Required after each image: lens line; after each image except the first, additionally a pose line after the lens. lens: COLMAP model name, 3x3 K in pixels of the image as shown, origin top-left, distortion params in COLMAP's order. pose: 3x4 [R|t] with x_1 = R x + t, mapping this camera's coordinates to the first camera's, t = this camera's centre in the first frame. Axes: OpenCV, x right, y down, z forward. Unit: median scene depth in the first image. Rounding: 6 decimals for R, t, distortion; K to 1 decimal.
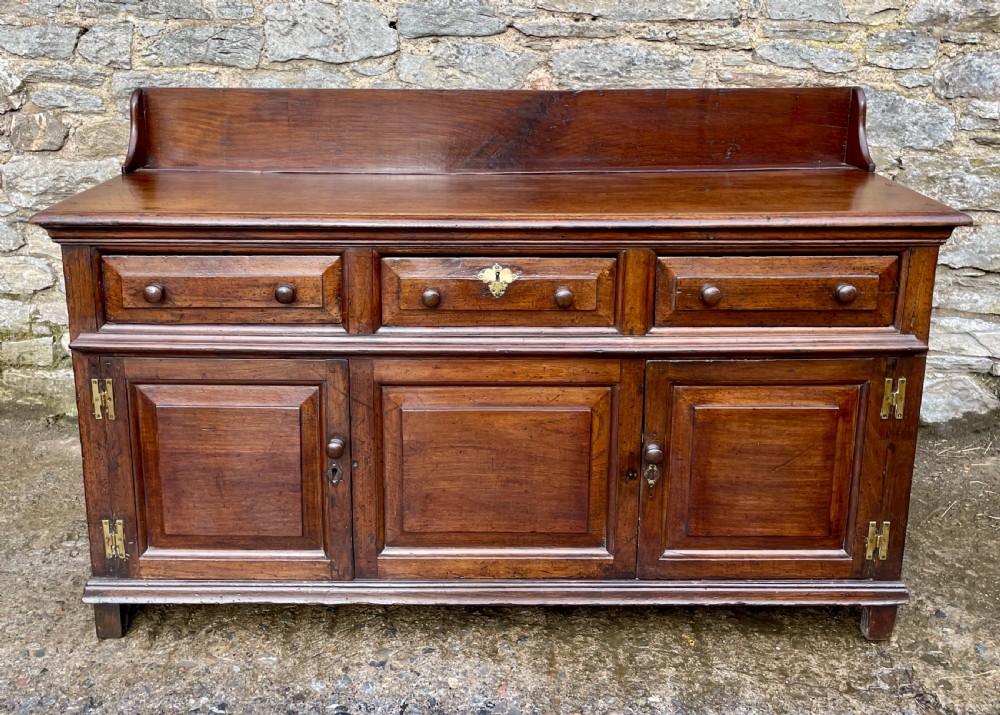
lens RADIAL K [[969.1, 0, 469.7], [0, 969.1, 244.6], [0, 0, 1]] dist [0.036130, 0.000000]
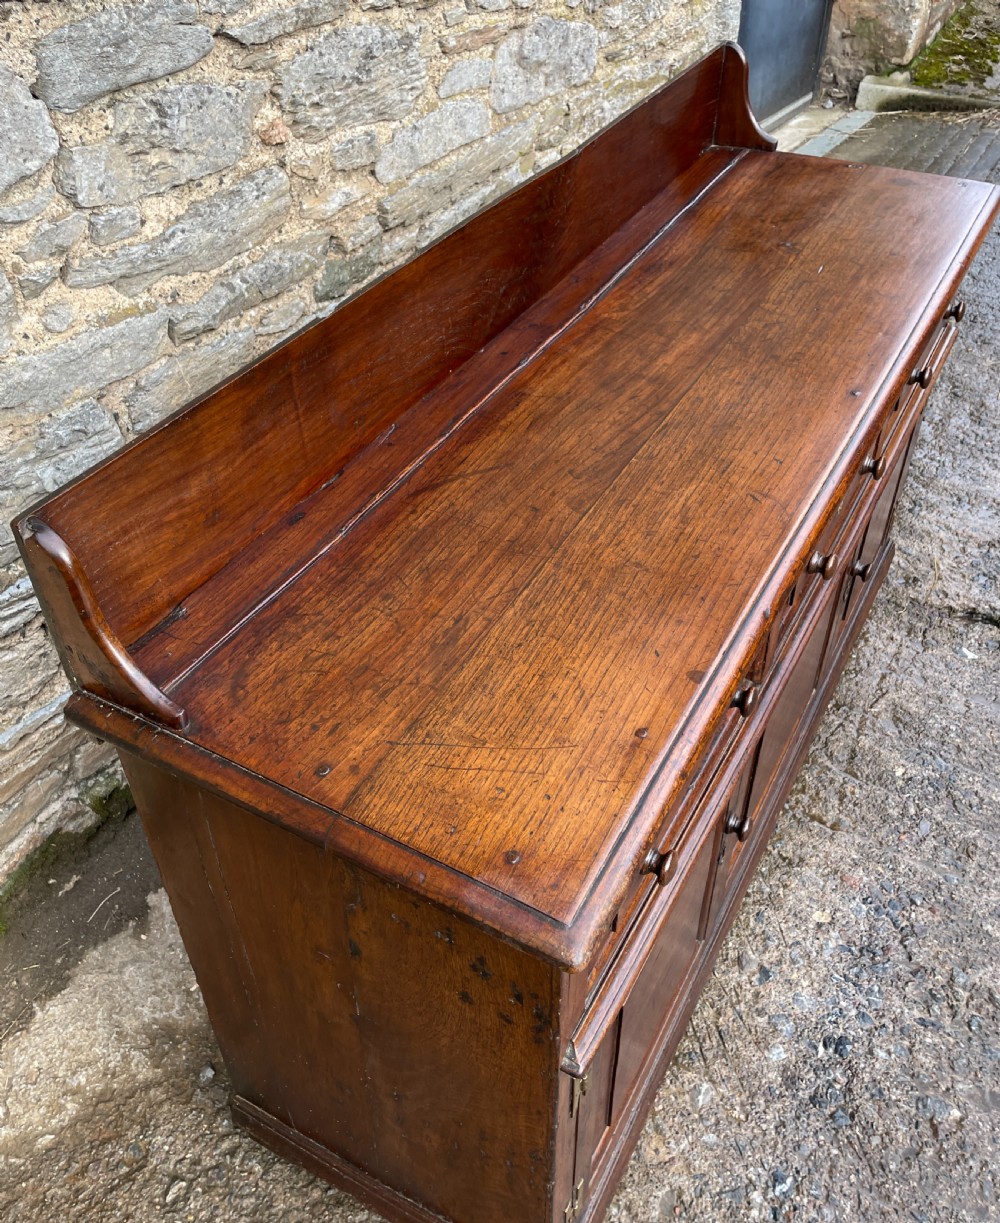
lens RADIAL K [[1072.3, 0, 489.2], [0, 1072.3, 580.7], [0, 0, 1]] dist [0.079791, -0.108078]
pose [[0.486008, -0.564242, 0.667404, -0.626239], [0.232744, 0.819644, 0.523464, -0.362881], [-0.842393, -0.099073, 0.529677, 0.760549]]
